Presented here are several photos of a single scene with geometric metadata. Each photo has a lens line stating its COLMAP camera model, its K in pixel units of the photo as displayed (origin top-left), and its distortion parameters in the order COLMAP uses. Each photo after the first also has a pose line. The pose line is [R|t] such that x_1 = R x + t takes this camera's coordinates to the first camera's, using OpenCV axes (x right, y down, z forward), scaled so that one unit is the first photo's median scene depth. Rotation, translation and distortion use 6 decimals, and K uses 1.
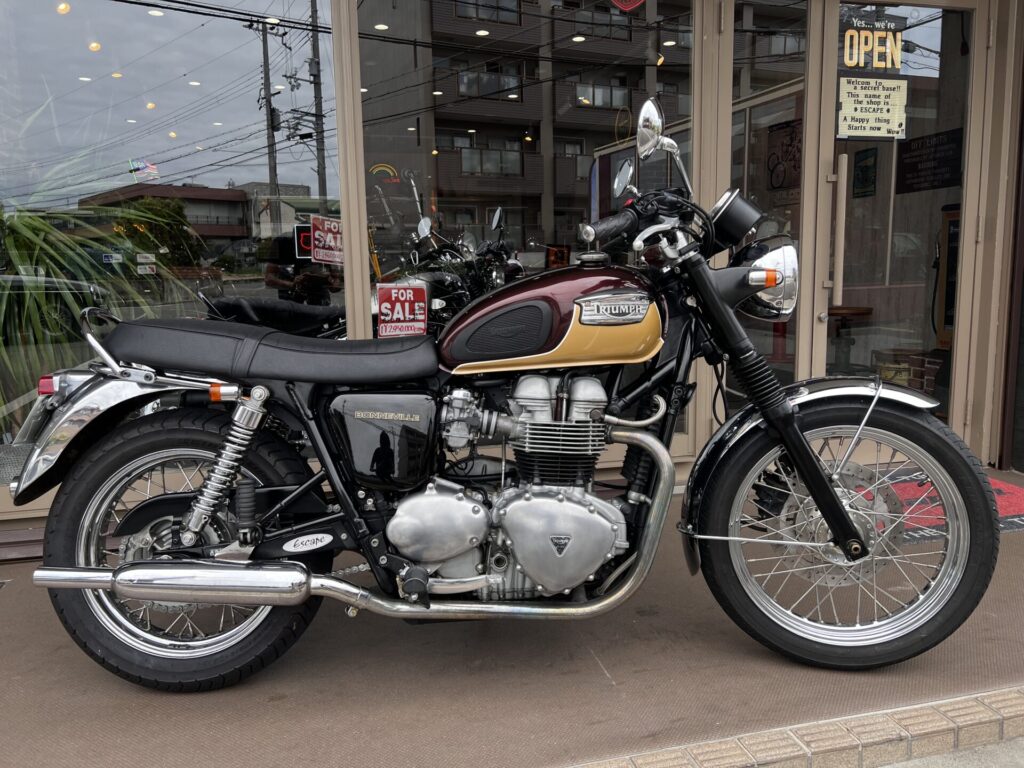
lens RADIAL K [[773.7, 0, 530.2], [0, 773.7, 381.9], [0, 0, 1]] dist [0.043256, -0.045022]
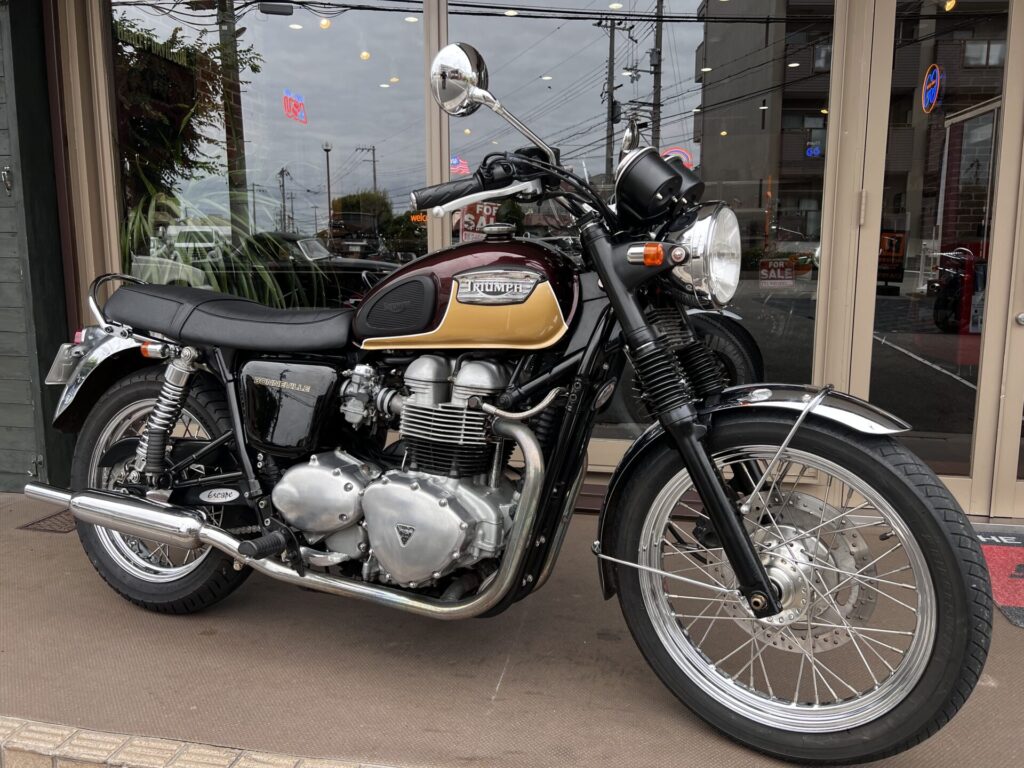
lens RADIAL K [[773.7, 0, 493.0], [0, 773.7, 377.6], [0, 0, 1]] dist [0.043256, -0.045022]
pose [[0.901114, 0.077059, -0.426680, 0.495466], [-0.072815, 0.996999, 0.026279, -0.012190], [0.427425, 0.007388, 0.904021, 0.181330]]
